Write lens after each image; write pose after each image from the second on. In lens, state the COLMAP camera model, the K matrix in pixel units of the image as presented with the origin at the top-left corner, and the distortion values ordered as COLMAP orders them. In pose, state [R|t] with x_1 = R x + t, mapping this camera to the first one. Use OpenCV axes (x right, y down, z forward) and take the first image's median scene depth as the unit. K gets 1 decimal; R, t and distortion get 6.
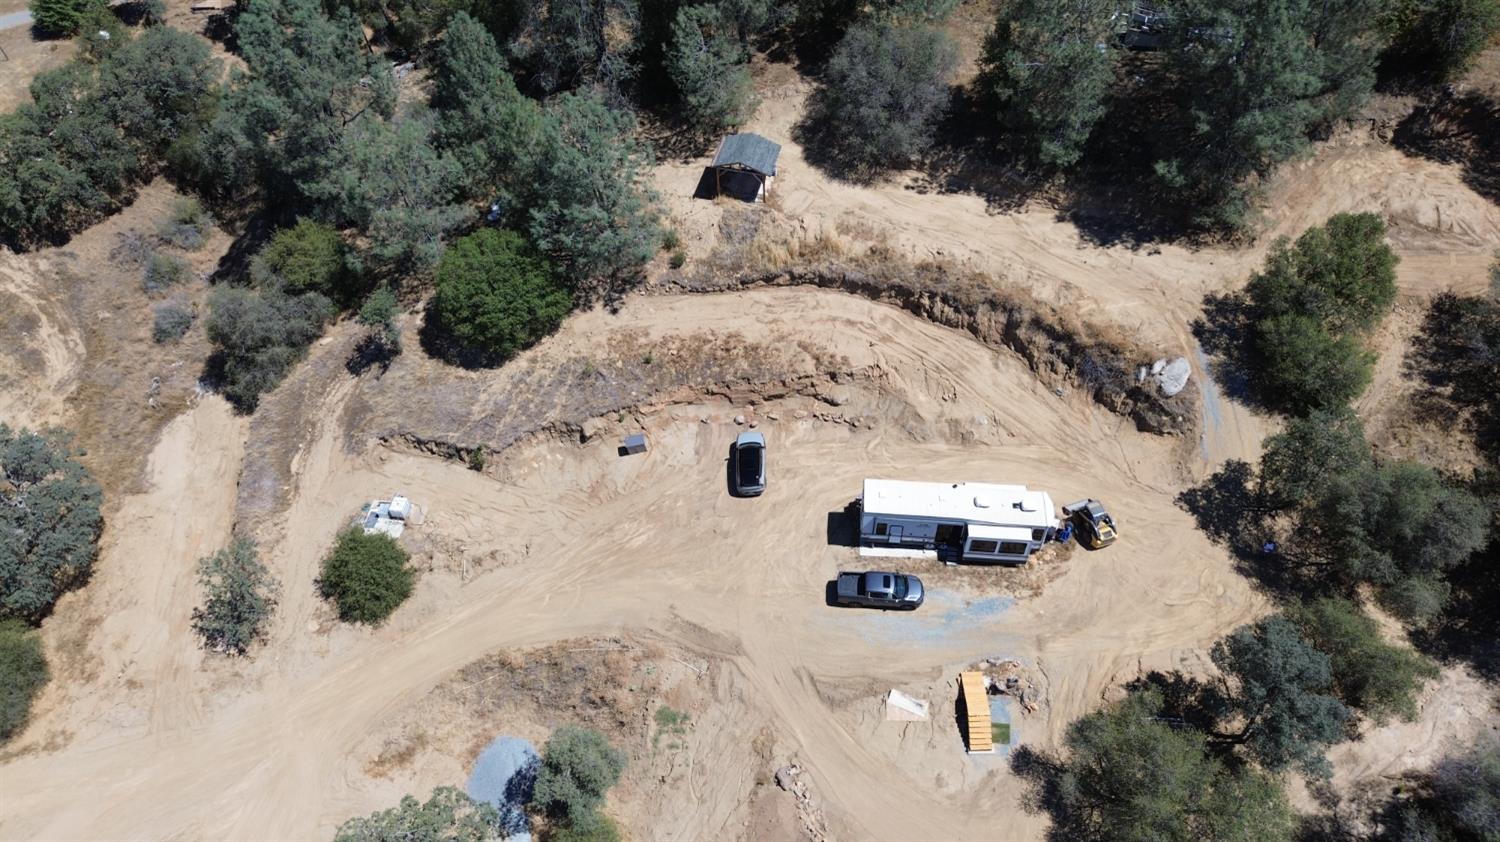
lens RADIAL K [[1055.9, 0, 761.9], [0, 1055.9, 419.4], [0, 0, 1]] dist [0.063125, -0.063469]
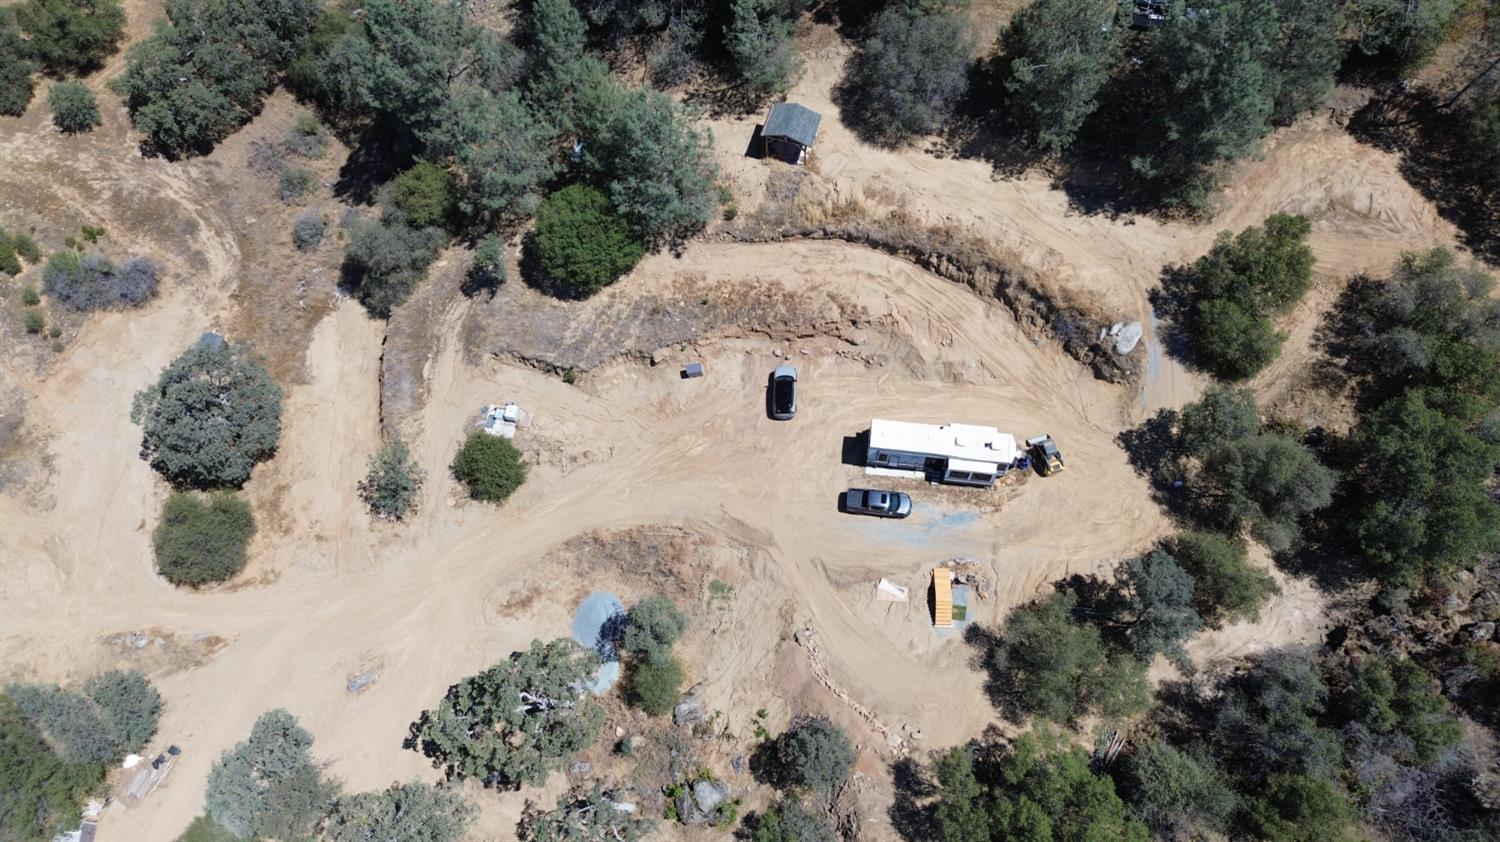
lens RADIAL K [[1055.9, 0, 764.0], [0, 1055.9, 421.1], [0, 0, 1]] dist [0.063125, -0.063469]
pose [[0.998947, 0.038672, -0.024705, -0.003188], [-0.032149, 0.973925, 0.224580, -0.203903], [0.032746, -0.223549, 0.974142, -0.239785]]
